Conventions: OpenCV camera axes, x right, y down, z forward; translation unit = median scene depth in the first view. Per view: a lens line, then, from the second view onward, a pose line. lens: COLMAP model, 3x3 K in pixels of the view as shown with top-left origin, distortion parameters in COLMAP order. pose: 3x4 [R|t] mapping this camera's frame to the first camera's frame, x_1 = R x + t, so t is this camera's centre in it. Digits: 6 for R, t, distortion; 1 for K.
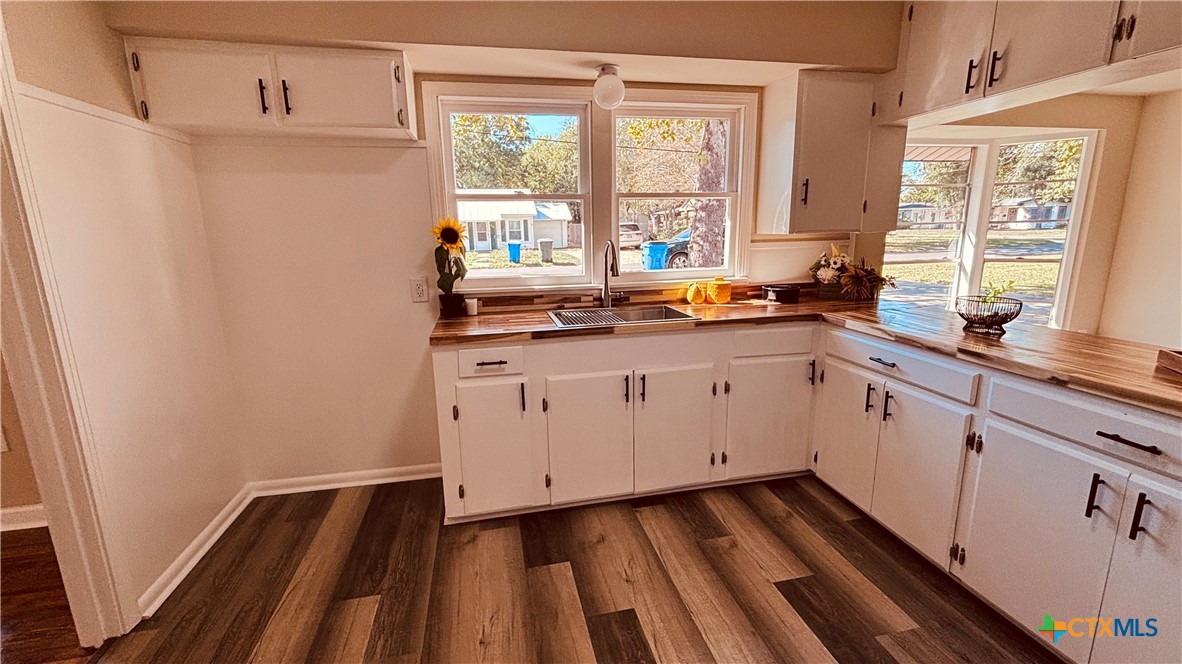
lens RADIAL K [[490.9, 0, 584.6], [0, 490.9, 334.2], [0, 0, 1]] dist [-0.000998, 0.000372]
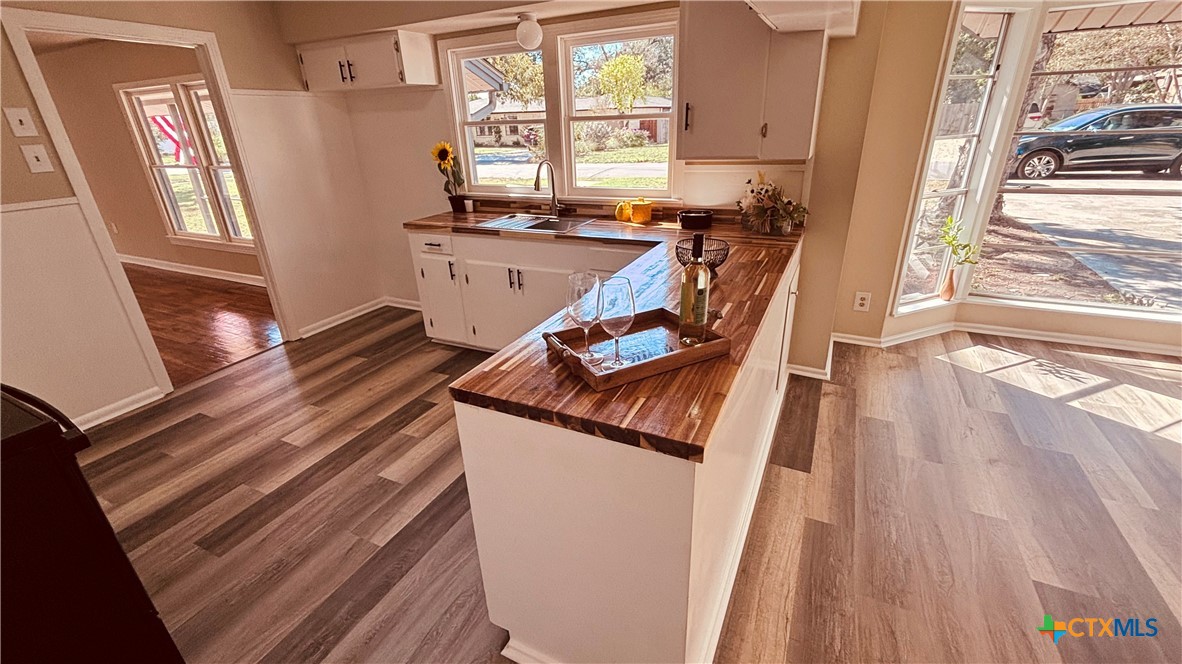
lens RADIAL K [[490.9, 0, 593.9], [0, 490.9, 334.5], [0, 0, 1]] dist [-0.000998, 0.000372]
pose [[0.790292, 0.234360, -0.566140, 1.096534], [-0.107680, 0.962703, 0.248208, -0.102345], [0.603195, -0.135195, 0.786052, 0.041585]]
